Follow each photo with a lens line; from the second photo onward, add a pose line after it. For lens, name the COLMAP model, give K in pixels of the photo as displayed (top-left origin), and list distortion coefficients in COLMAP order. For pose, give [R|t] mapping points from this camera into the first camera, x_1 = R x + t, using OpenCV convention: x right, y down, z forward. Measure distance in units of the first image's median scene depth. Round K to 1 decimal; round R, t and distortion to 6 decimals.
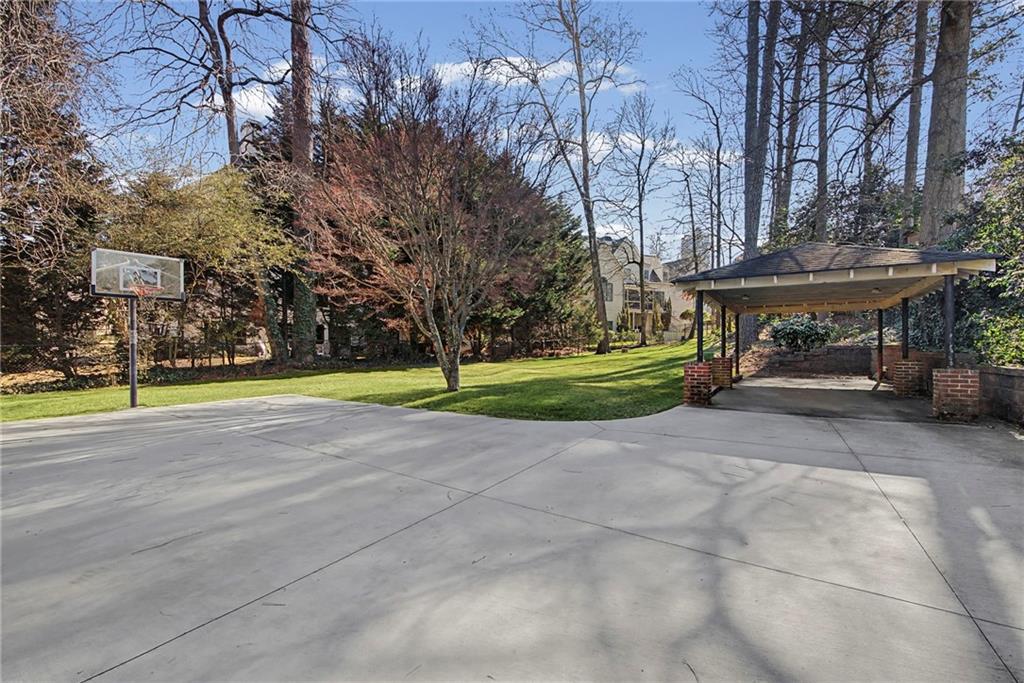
lens RADIAL K [[462.0, 0, 512.0], [0, 462.0, 341.5], [0, 0, 1]] dist [0.000602, 0.000269]
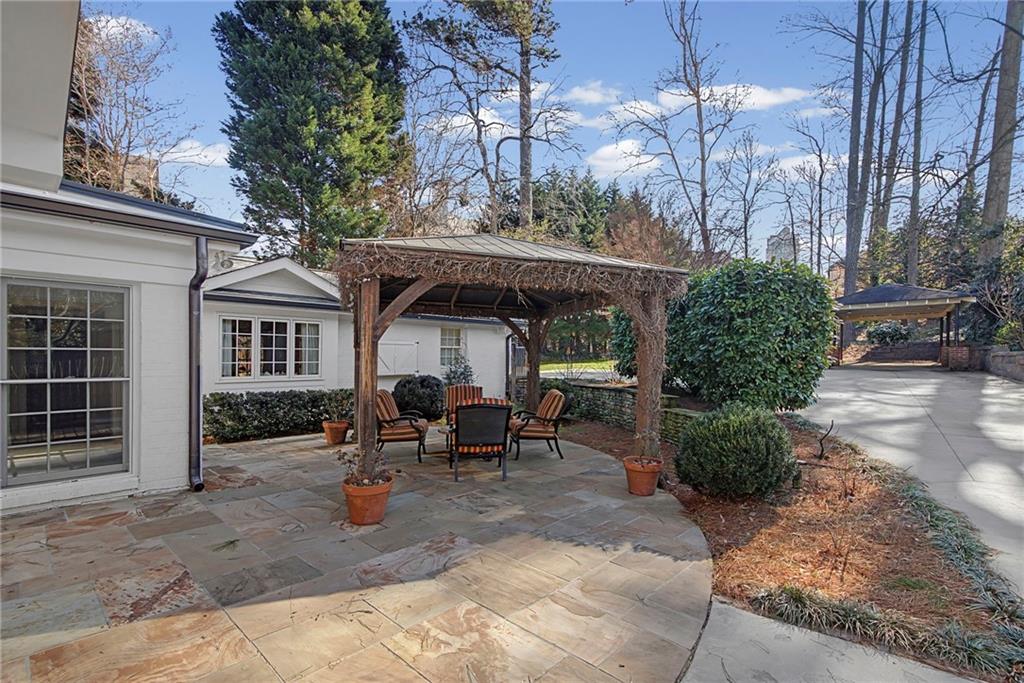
lens RADIAL K [[460.4, 0, 510.9], [0, 460.4, 367.1], [0, 0, 1]] dist [0.000206, -0.000222]
pose [[0.988966, 0.001647, -0.148133, -0.168861], [0.003997, 0.999278, 0.037794, 0.013671], [0.148088, -0.037969, 0.988245, -0.308142]]
